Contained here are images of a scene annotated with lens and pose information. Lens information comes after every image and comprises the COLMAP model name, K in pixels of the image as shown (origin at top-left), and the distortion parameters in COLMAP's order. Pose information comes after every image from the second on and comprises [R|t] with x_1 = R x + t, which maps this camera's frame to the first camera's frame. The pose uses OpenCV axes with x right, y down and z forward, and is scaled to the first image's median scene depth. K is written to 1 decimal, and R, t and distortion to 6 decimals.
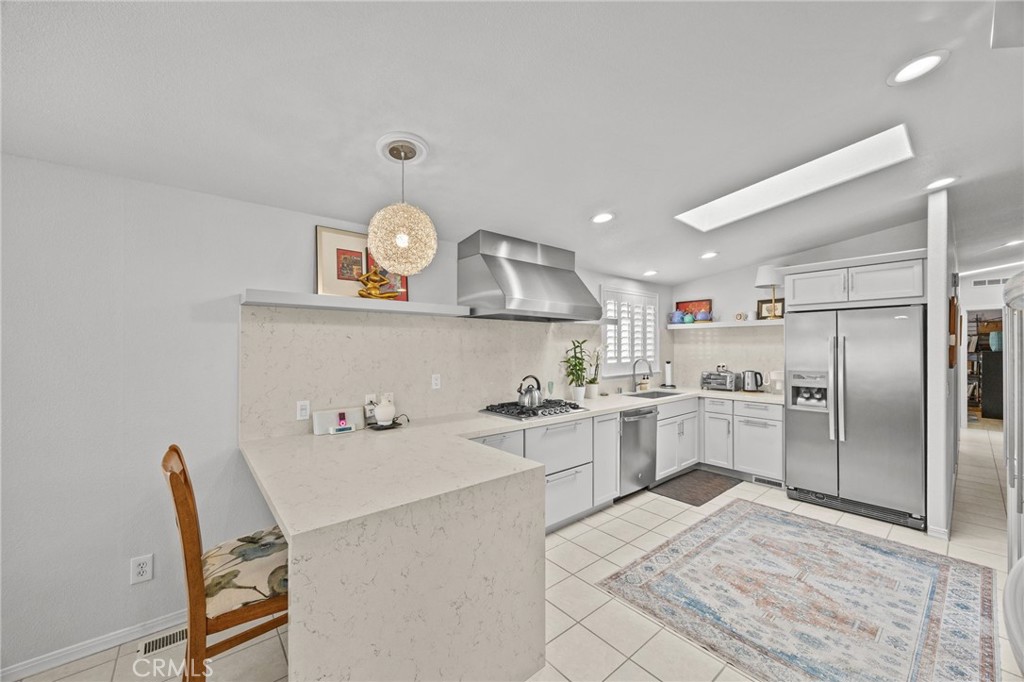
lens RADIAL K [[397.5, 0, 512.0], [0, 397.5, 341.0], [0, 0, 1]] dist [-0.001662, -0.000157]
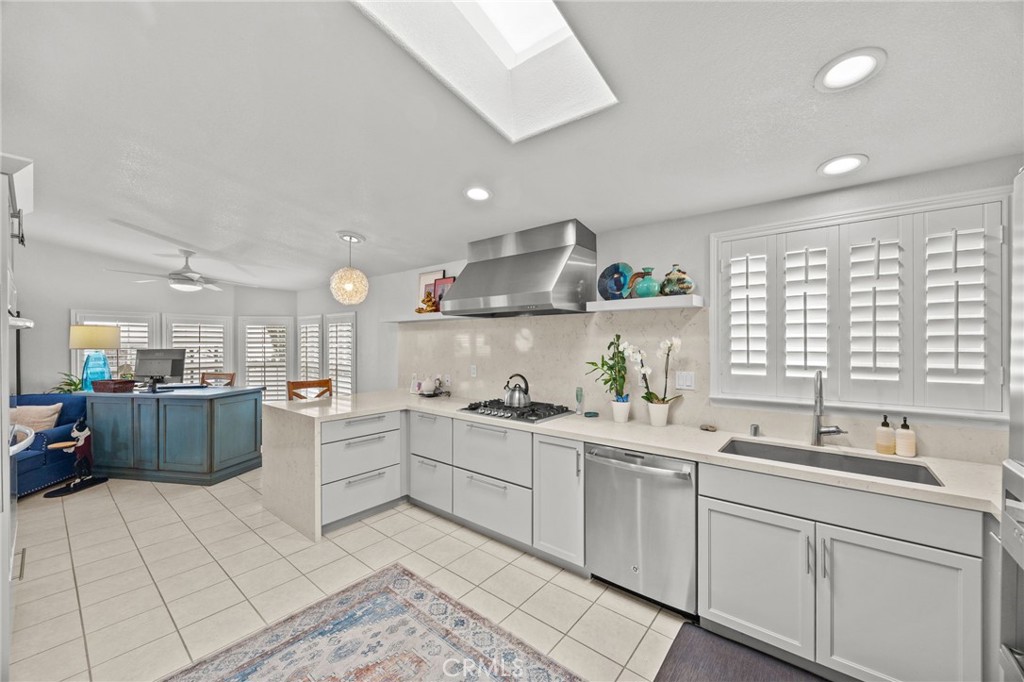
lens RADIAL K [[397.5, 0, 512.0], [0, 397.5, 341.0], [0, 0, 1]] dist [-0.001662, -0.000157]
pose [[0.162404, -0.002275, -0.986722, 1.154797], [0.015216, 0.999884, 0.000199, 0.009023], [0.986607, -0.015047, 0.162420, 0.986777]]
